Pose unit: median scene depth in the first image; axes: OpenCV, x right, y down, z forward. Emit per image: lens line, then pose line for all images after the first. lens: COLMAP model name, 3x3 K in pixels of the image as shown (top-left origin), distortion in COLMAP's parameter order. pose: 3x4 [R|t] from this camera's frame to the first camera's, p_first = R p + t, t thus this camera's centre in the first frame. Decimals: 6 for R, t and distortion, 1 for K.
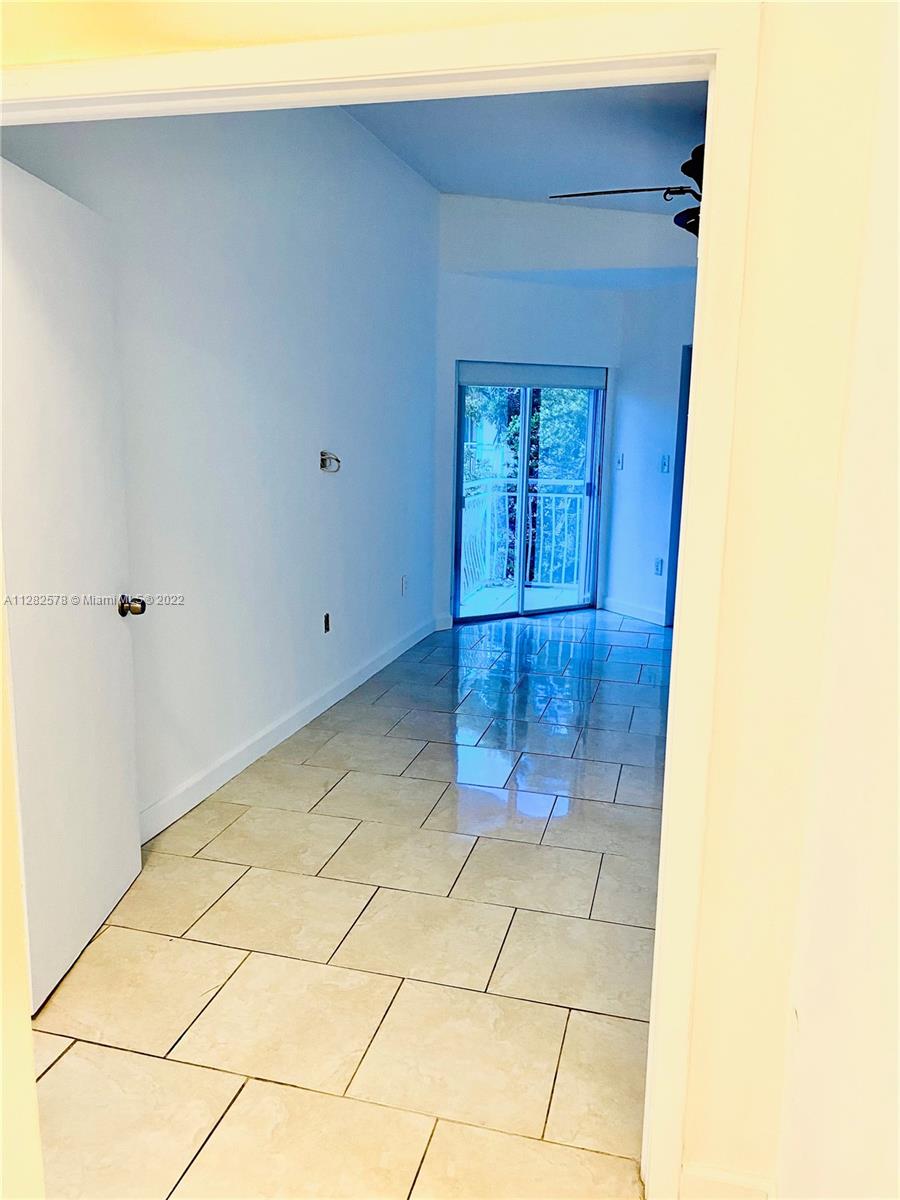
lens RADIAL K [[907.7, 0, 450.0], [0, 907.7, 600.0], [0, 0, 1]] dist [0.028930, -0.030205]
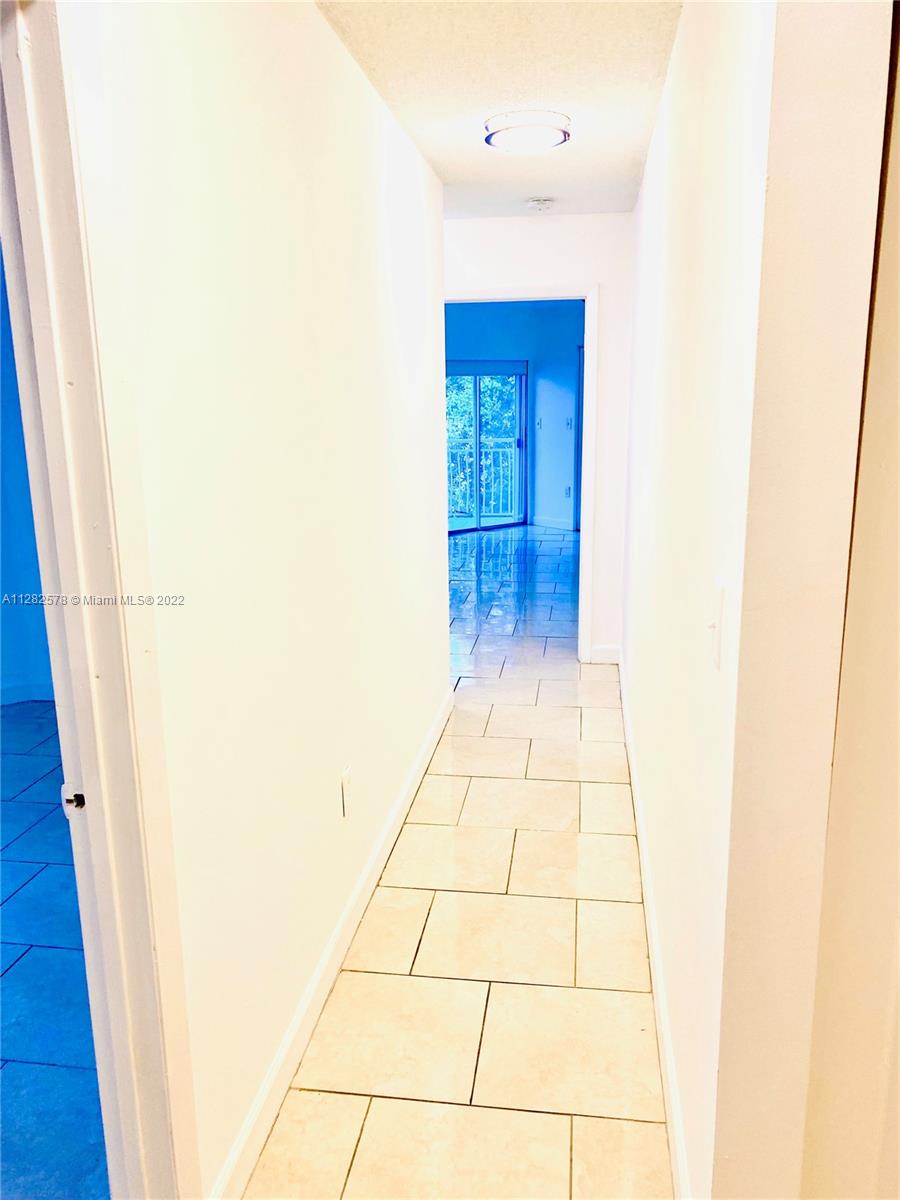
lens RADIAL K [[907.7, 0, 450.0], [0, 907.7, 600.0], [0, 0, 1]] dist [0.028930, -0.030205]
pose [[0.993326, -0.057361, 0.100065, -0.121995], [0.054533, 0.998037, 0.030781, 0.082028], [-0.101634, -0.025119, 0.994505, -0.469491]]
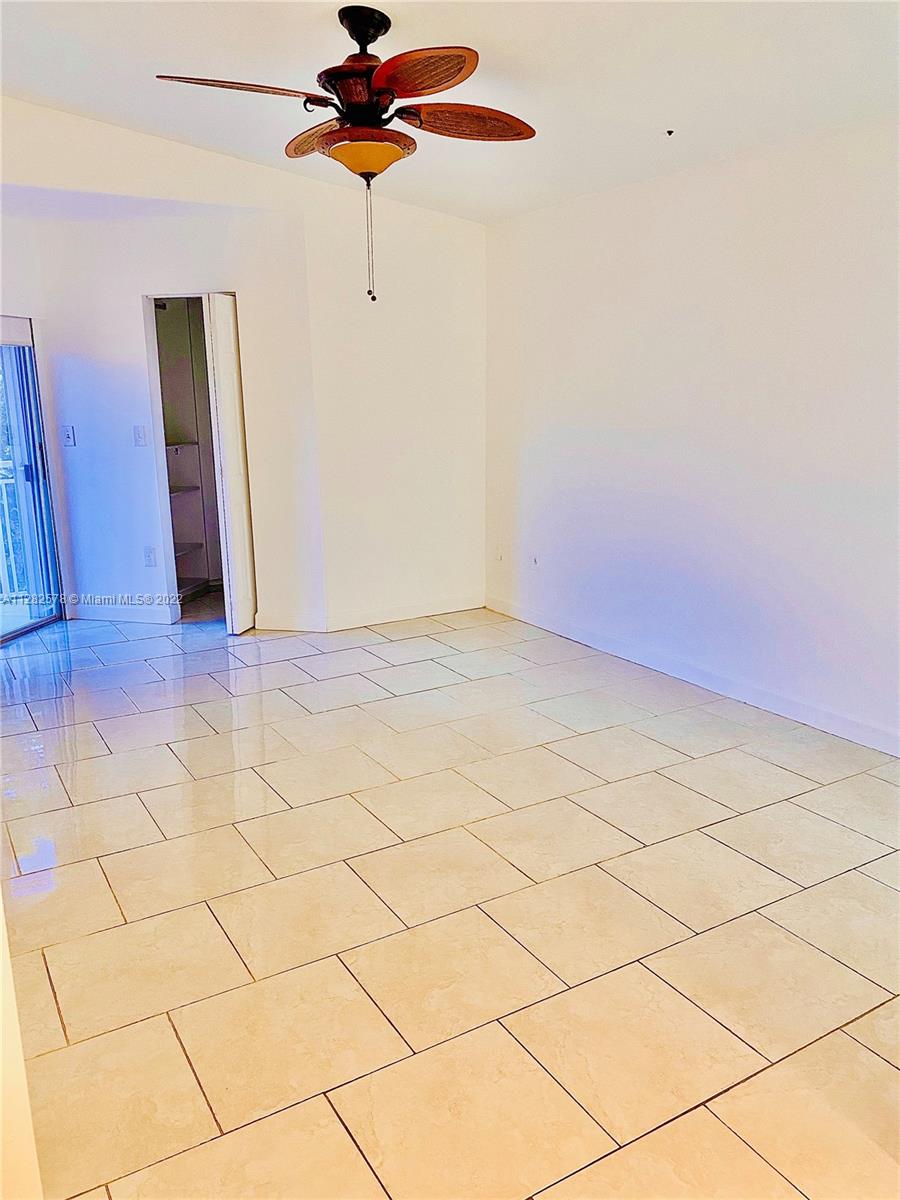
lens RADIAL K [[923.9, 0, 450.0], [0, 923.9, 600.0], [0, 0, 1]] dist [0.078597, -0.086553]
pose [[0.700996, -0.188866, 0.687703, -0.171993], [0.161390, 0.981291, 0.104986, -0.041185], [-0.694664, 0.037393, 0.718361, 0.172329]]
